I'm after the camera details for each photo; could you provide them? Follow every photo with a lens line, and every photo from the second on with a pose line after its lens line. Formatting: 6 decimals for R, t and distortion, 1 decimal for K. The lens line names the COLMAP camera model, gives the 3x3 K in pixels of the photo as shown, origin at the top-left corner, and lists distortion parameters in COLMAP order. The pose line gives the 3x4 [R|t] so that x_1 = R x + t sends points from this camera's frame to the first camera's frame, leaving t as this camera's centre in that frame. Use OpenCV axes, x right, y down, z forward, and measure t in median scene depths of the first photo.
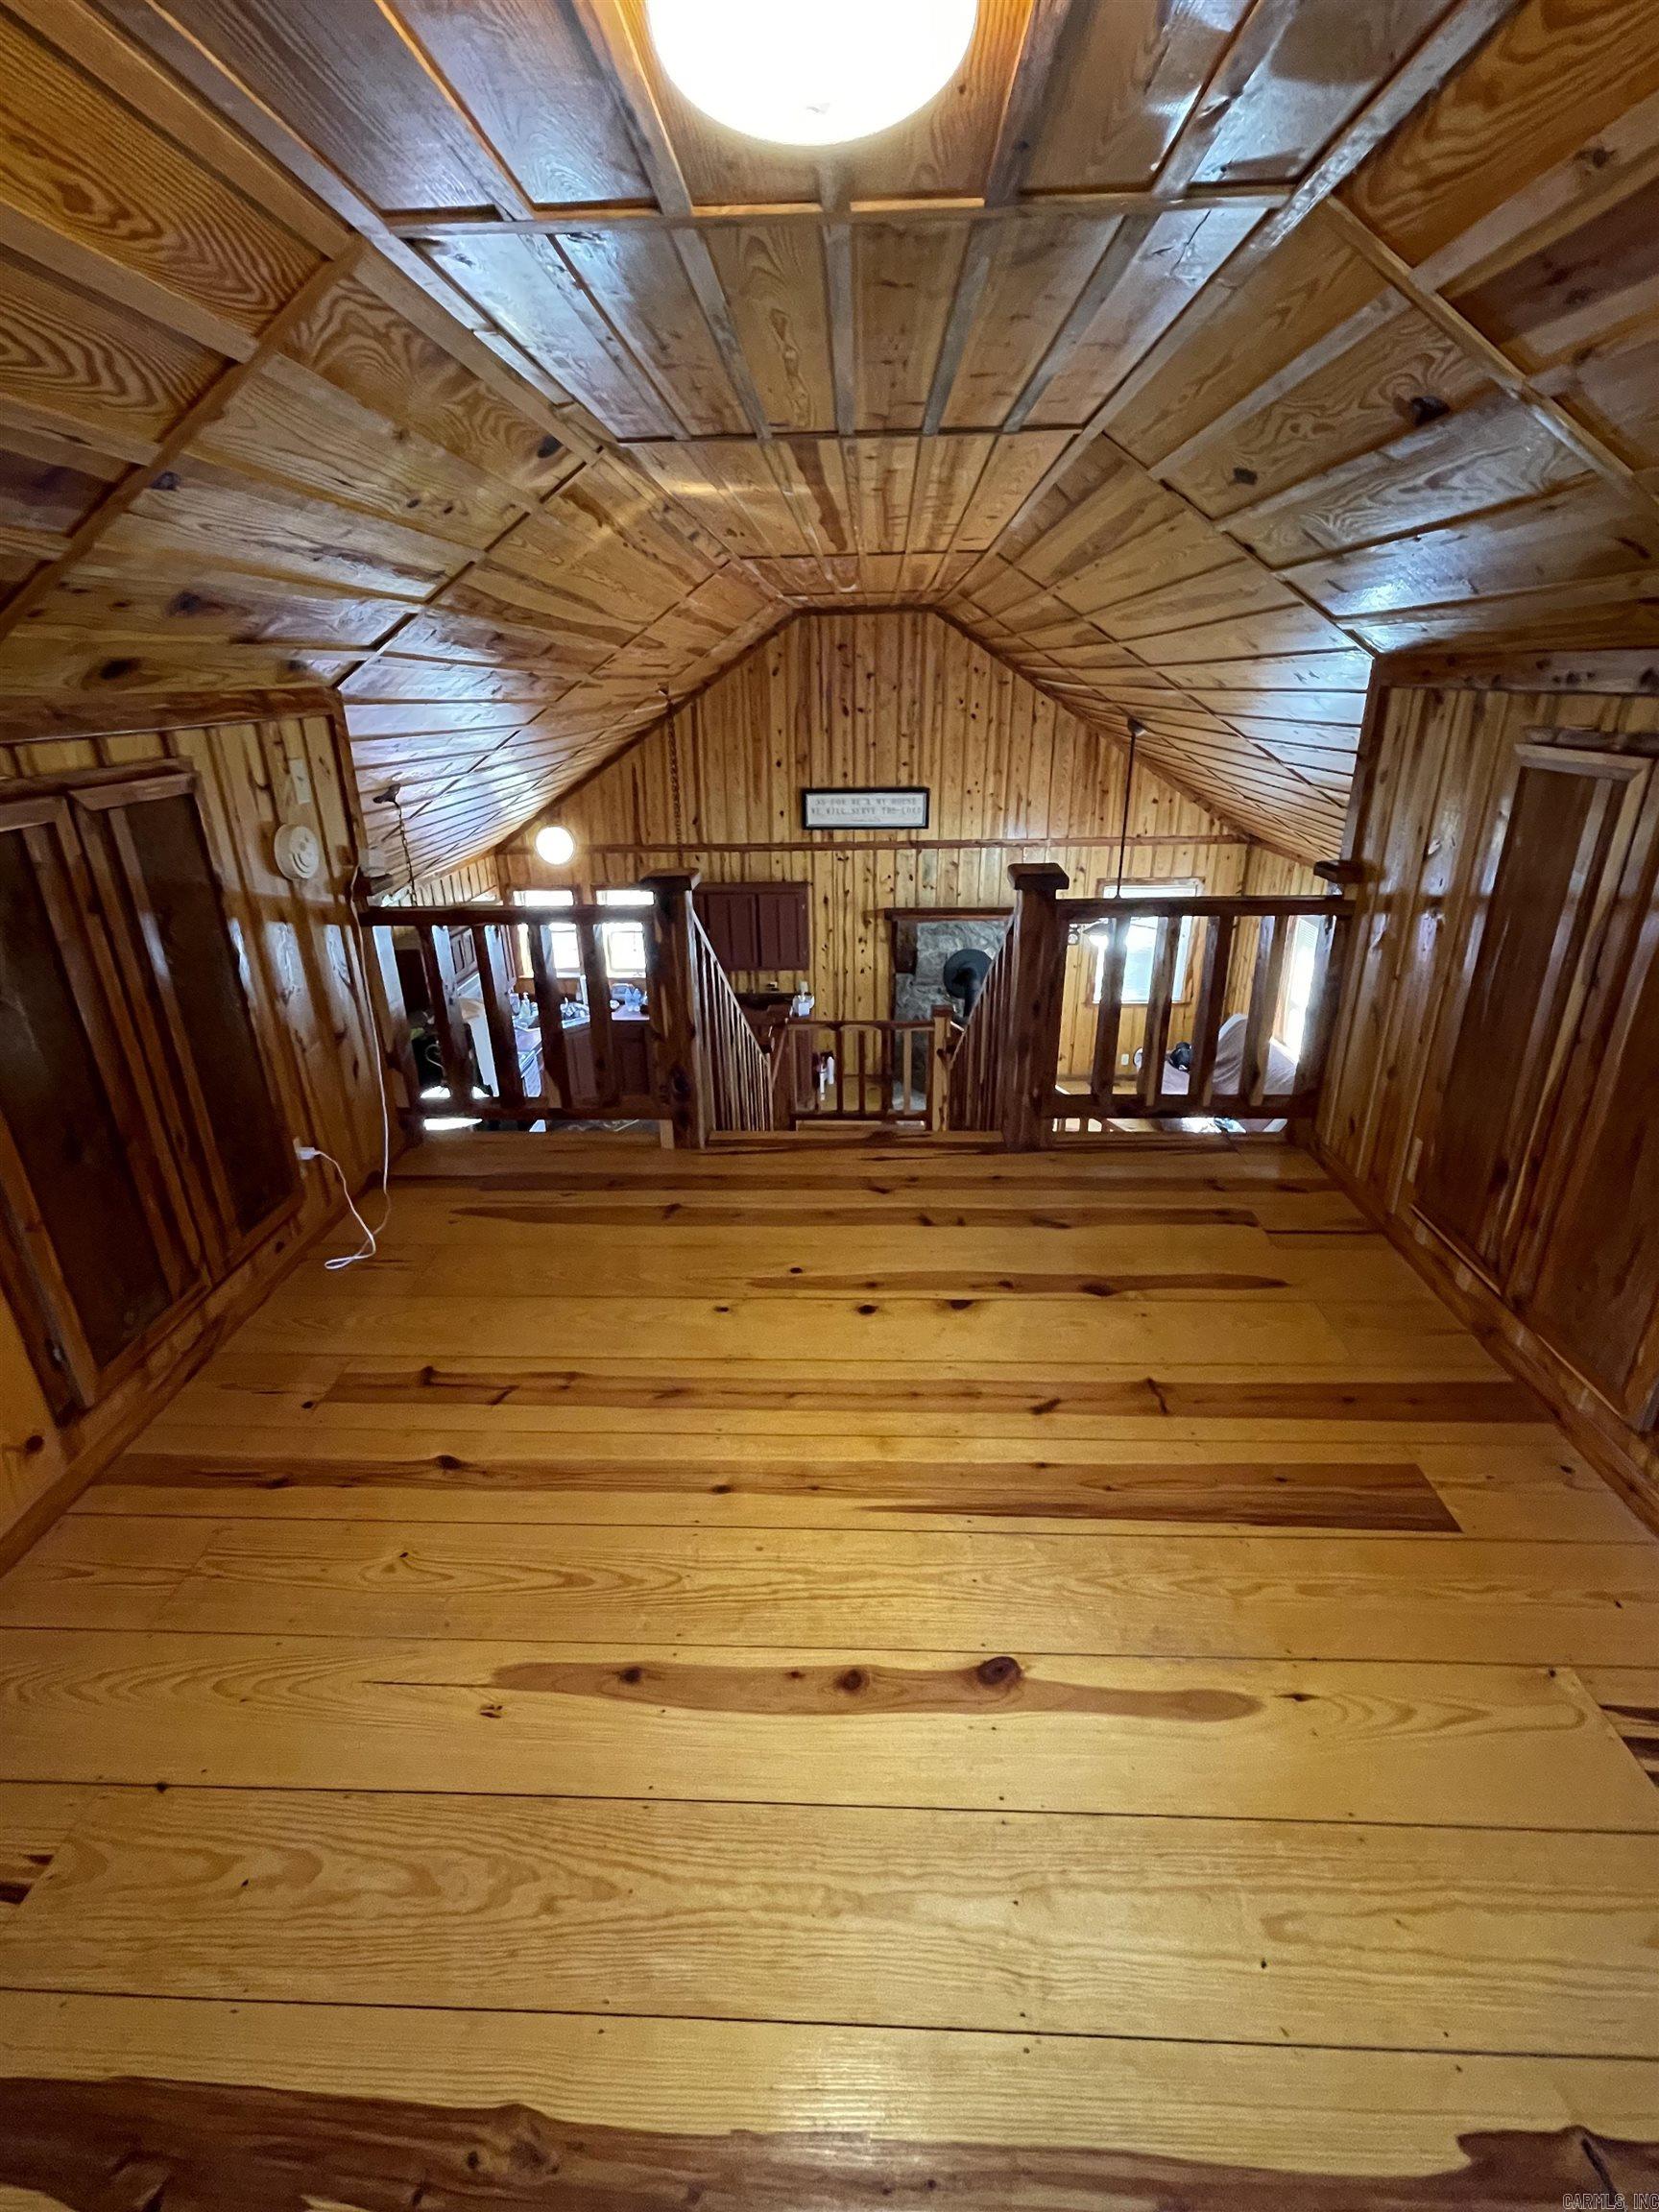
lens RADIAL K [[975.5, 0, 827.8], [0, 975.5, 1095.9], [0, 0, 1]] dist [0.001321, 0.000026]
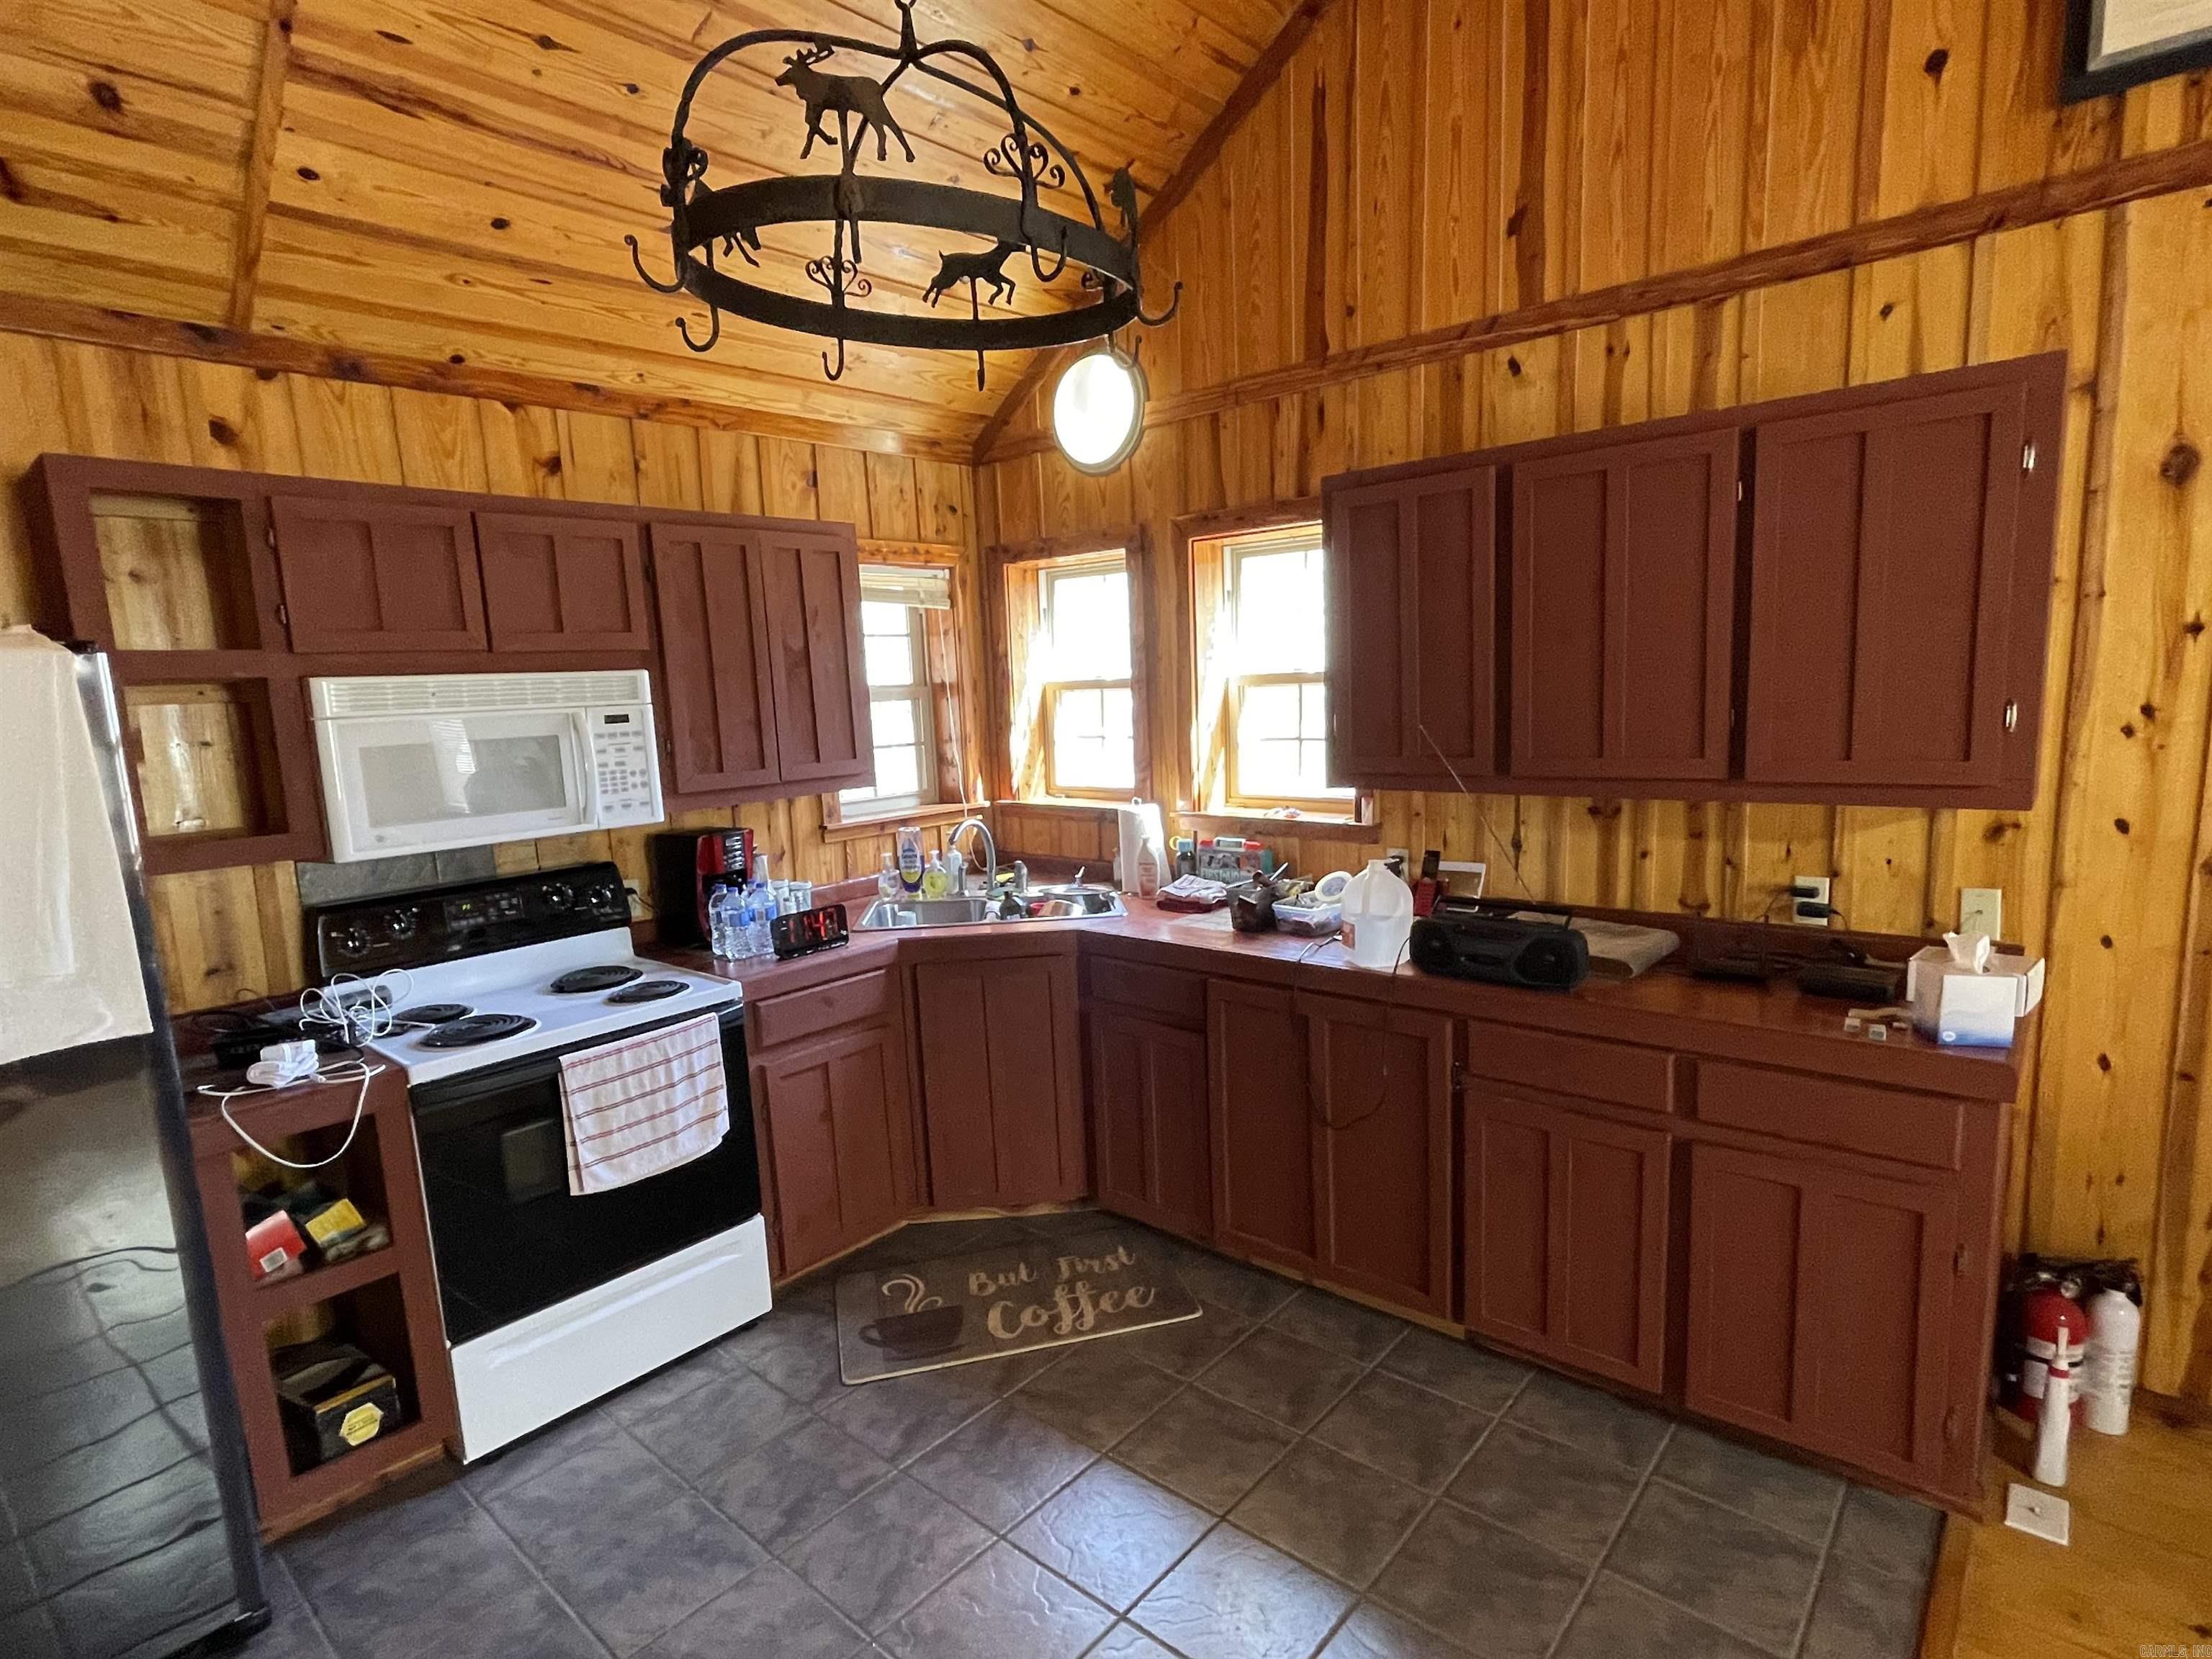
lens RADIAL K [[1127.0, 0, 1105.0], [0, 1127.0, 841.2], [0, 0, 1]] dist [0.001143, -0.000583]
pose [[0.780335, 0.072546, -0.621139, -0.023672], [-0.208431, 0.966628, -0.148954, -0.055633], [0.589604, 0.245699, 0.769415, 0.742155]]
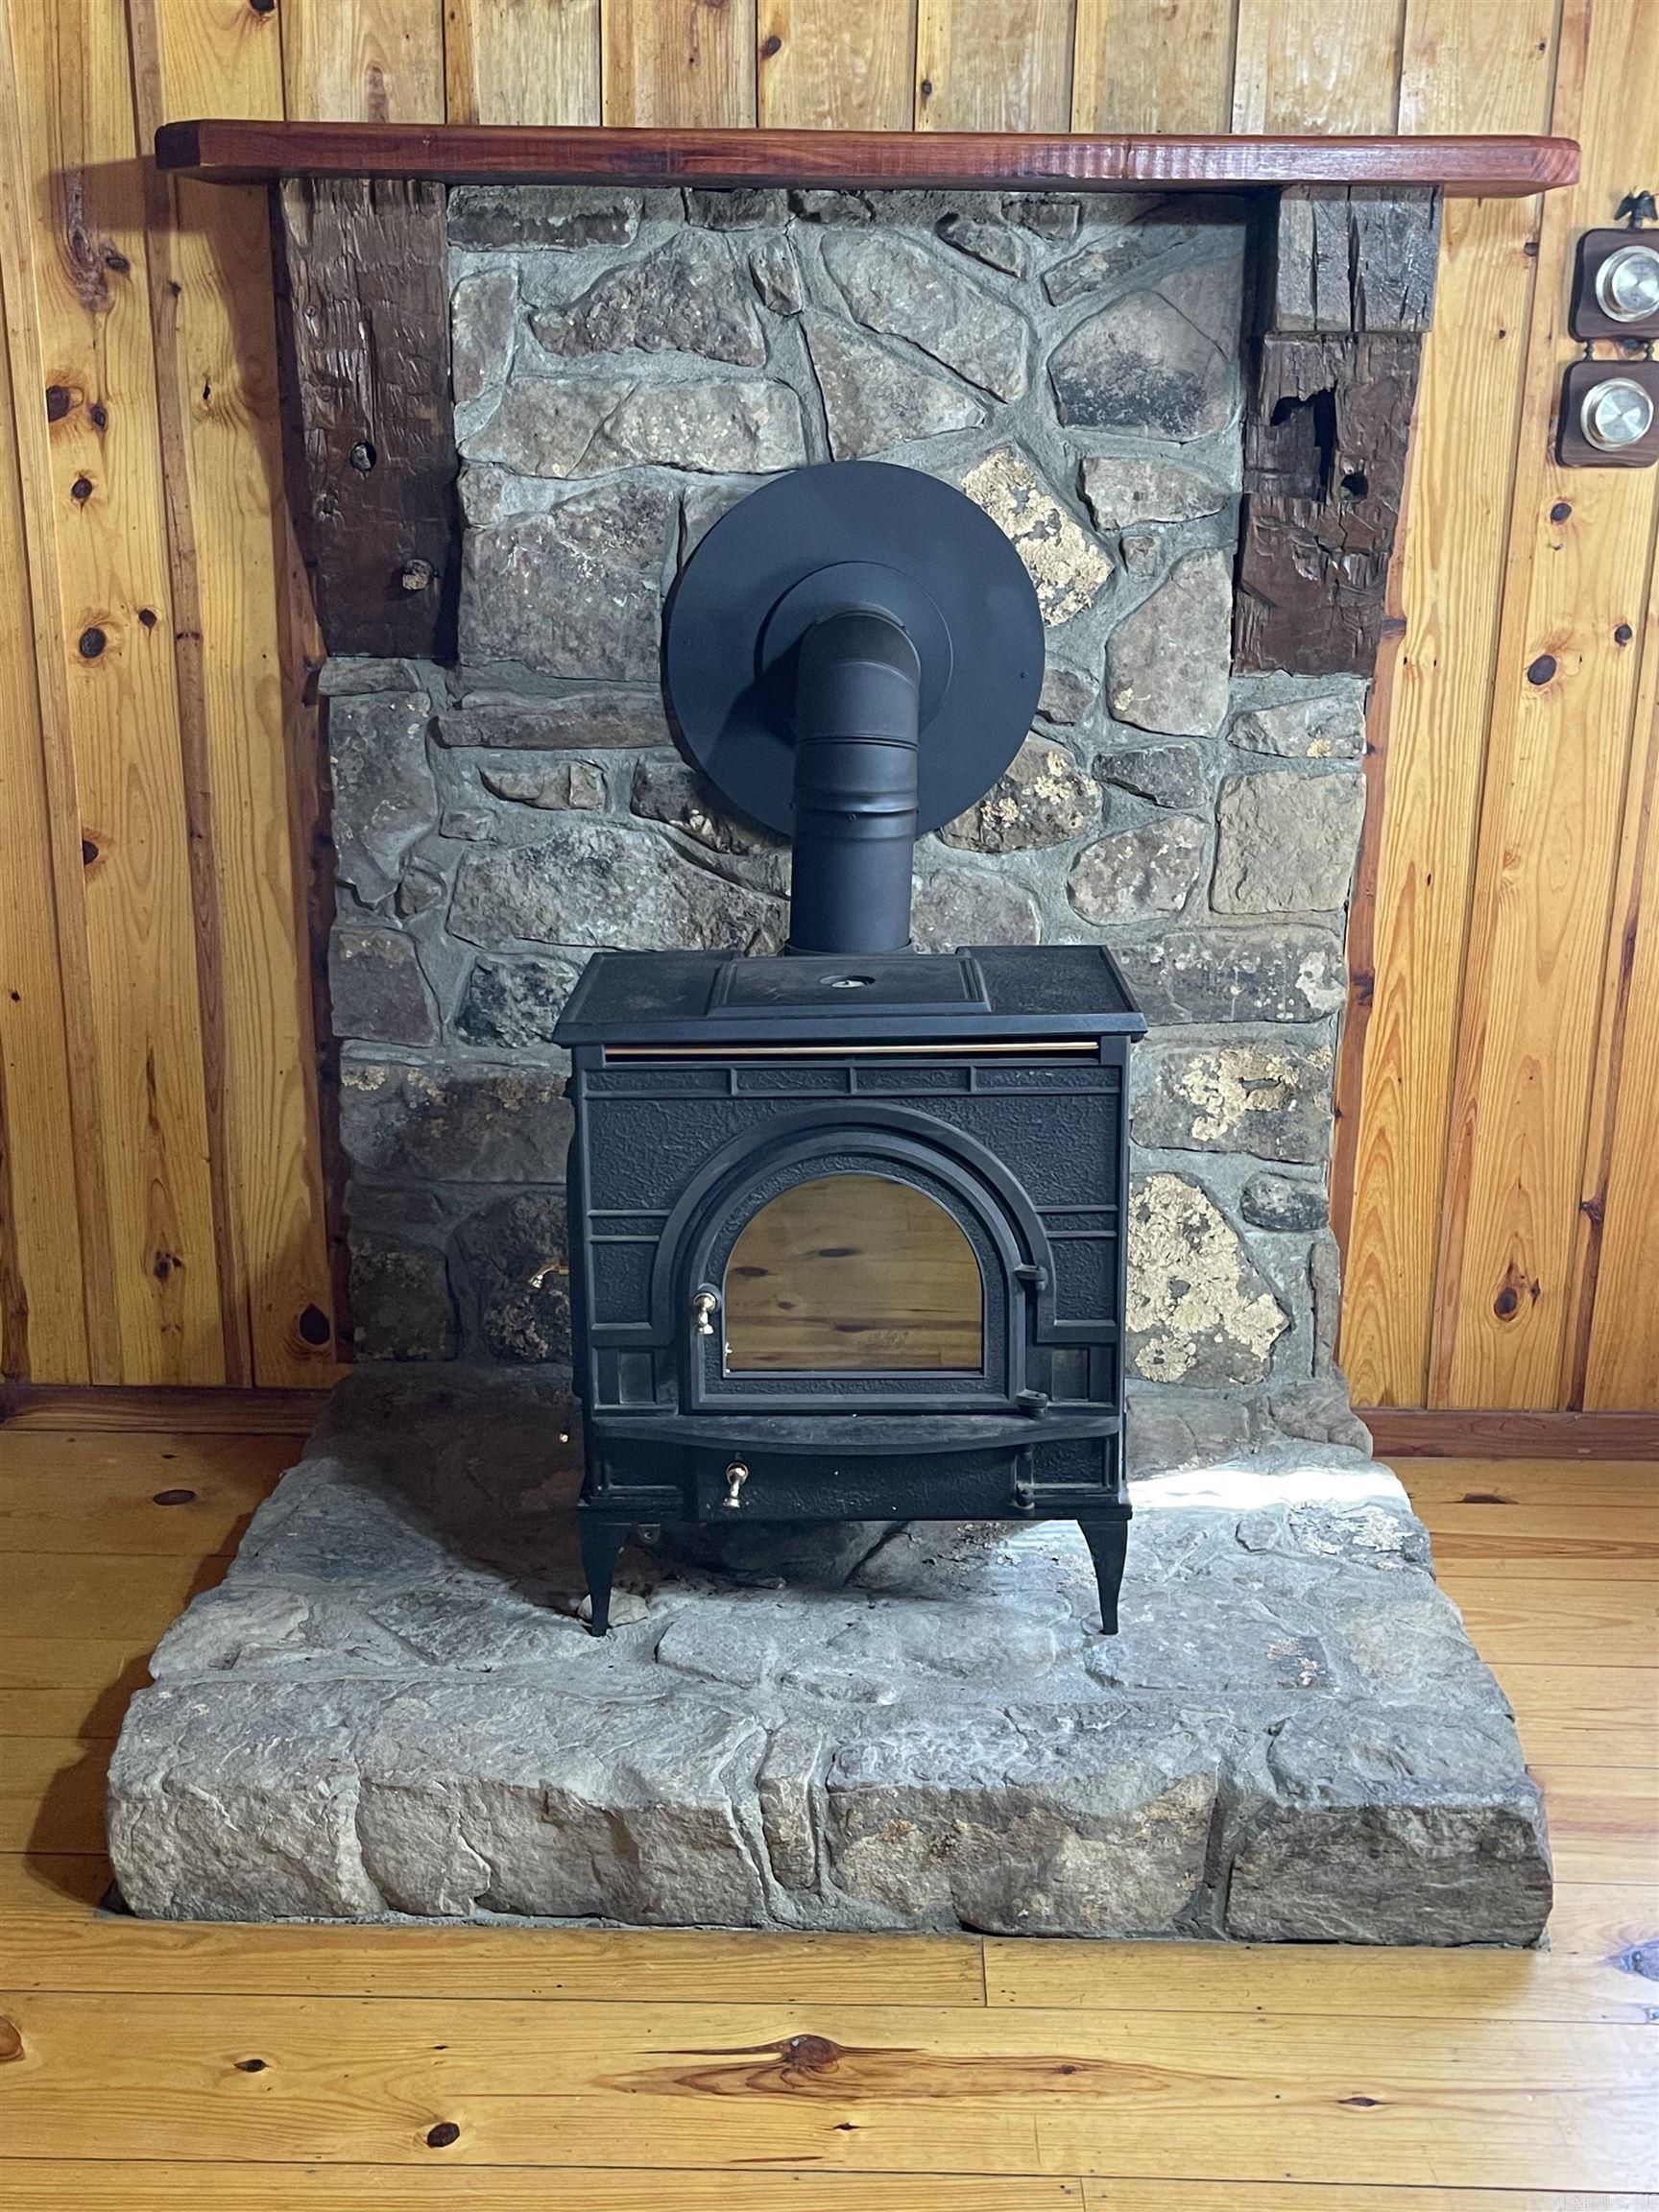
lens RADIAL K [[2305.5, 0, 826.2], [0, 2305.5, 1106.4], [0, 0, 1]] dist [0.021402, 0.000000]
pose [[0.999541, 0.018611, 0.023922, 0.138680], [-0.015793, 0.993467, -0.113018, -0.028730], [-0.025869, 0.112588, 0.993305, 0.711139]]
